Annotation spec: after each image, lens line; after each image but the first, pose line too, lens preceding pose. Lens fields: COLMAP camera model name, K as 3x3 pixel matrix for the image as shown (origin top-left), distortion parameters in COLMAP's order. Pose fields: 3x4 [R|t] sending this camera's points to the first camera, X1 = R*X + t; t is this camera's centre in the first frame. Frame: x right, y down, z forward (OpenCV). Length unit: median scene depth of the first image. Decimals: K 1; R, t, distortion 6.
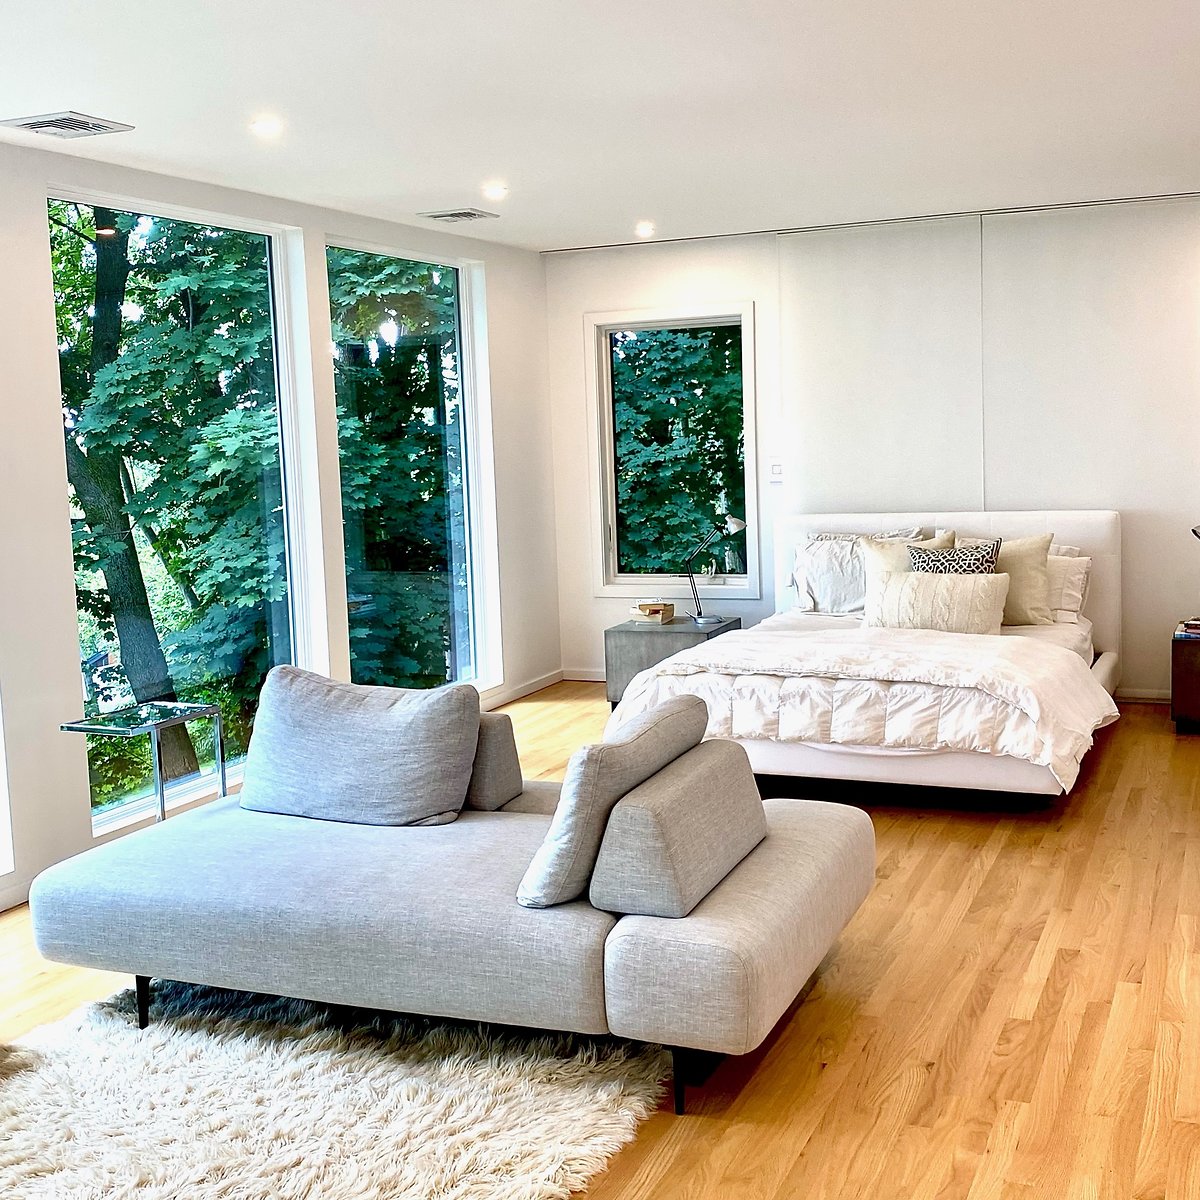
lens RADIAL K [[1422.0, 0, 596.7], [0, 1422.0, 574.8], [0, 0, 1]] dist [0.086725, -0.293313]
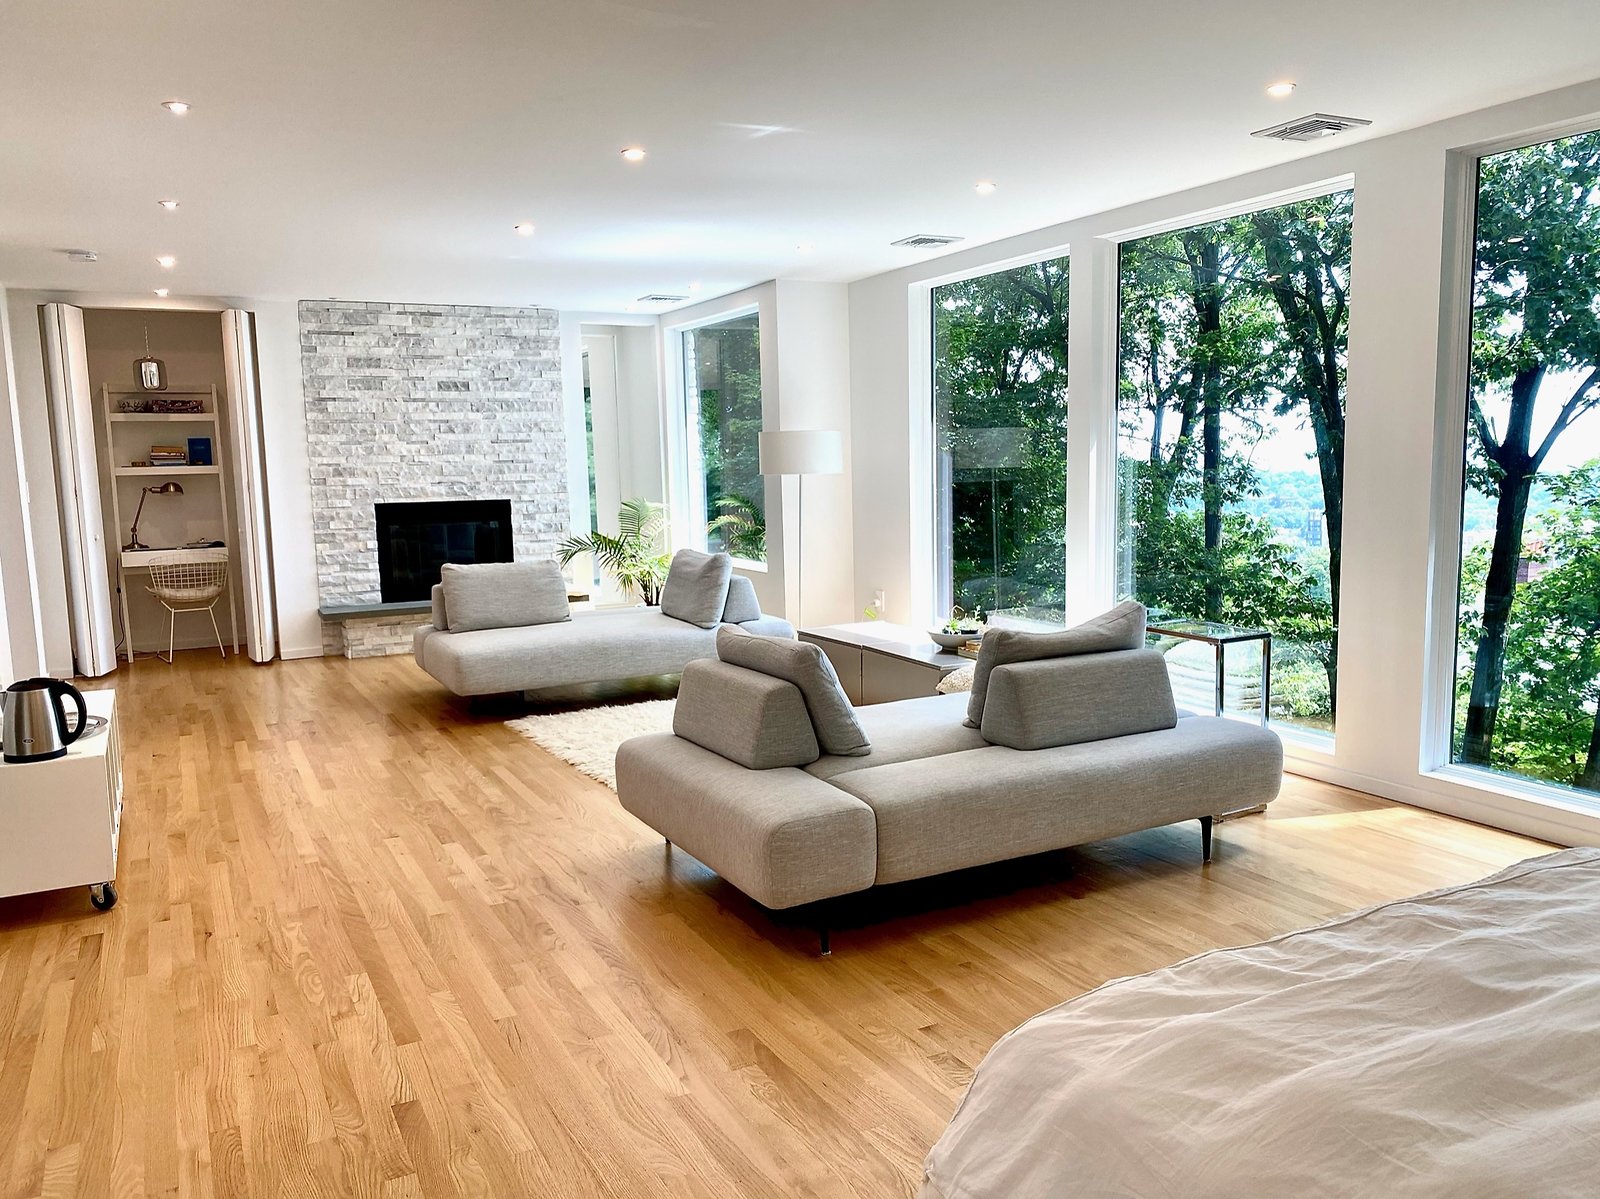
lens RADIAL K [[1213.7, 0, 800.0], [0, 1213.7, 599.5], [0, 0, 1]] dist [0.008171, -0.004887]
pose [[-0.608262, 0.146509, -0.780098, 0.949043], [-0.039260, 0.976061, 0.213924, -0.182826], [0.792765, 0.160748, -0.587949, 1.788521]]
